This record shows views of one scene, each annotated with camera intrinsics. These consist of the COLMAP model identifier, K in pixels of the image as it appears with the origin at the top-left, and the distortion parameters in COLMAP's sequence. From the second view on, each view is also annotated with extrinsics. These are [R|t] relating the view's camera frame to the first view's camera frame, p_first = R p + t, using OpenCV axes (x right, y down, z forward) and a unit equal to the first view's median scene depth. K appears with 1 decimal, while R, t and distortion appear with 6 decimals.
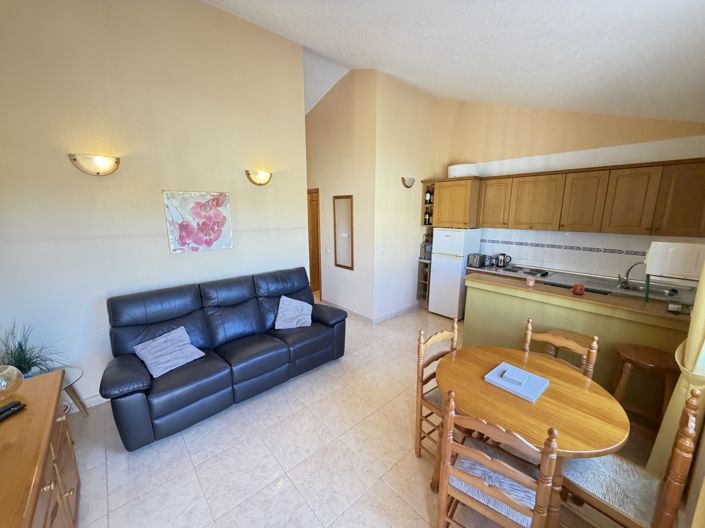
lens RADIAL K [[281.8, 0, 350.1], [0, 281.8, 270.3], [0, 0, 1]] dist [0.009294, -0.000569]
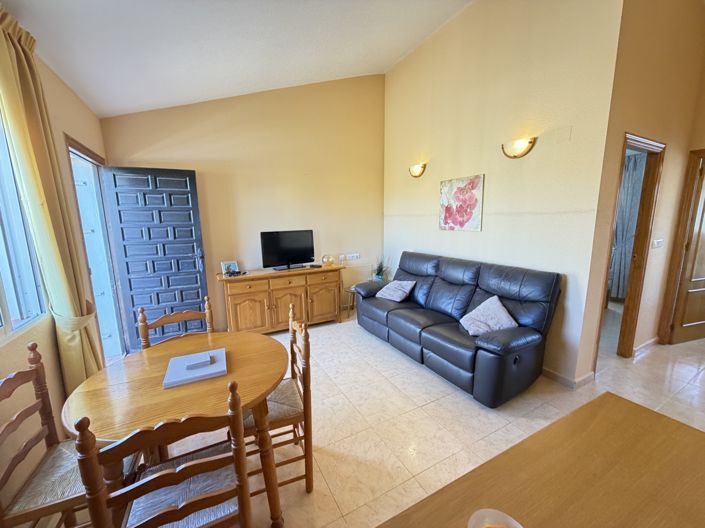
lens RADIAL K [[281.8, 0, 347.8], [0, 281.8, 266.9], [0, 0, 1]] dist [0.009294, -0.000569]
pose [[-0.238500, 0.166750, -0.956720, 0.691219], [-0.194721, 0.956931, 0.215329, -0.088084], [0.951421, 0.237649, -0.195758, 0.843168]]
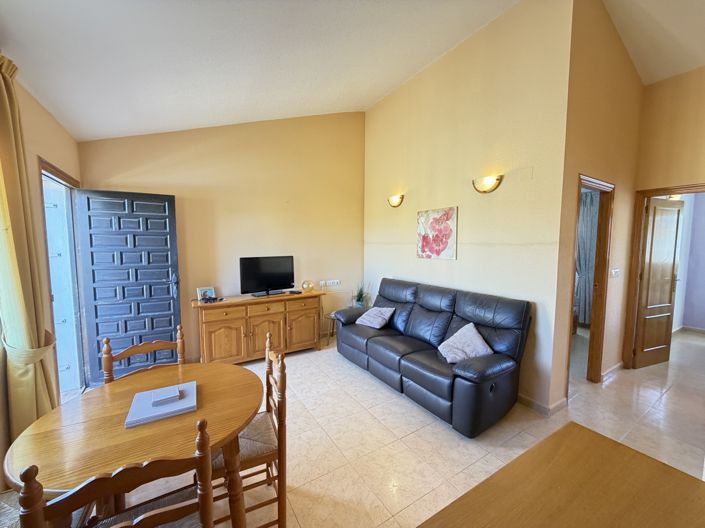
lens RADIAL K [[281.8, 0, 347.9], [0, 281.8, 267.0], [0, 0, 1]] dist [0.009294, -0.000569]
pose [[-0.174769, 0.080528, -0.981311, 0.696495], [-0.214312, 0.969643, 0.117739, -0.097036], [0.961003, 0.230884, -0.152206, 0.846535]]
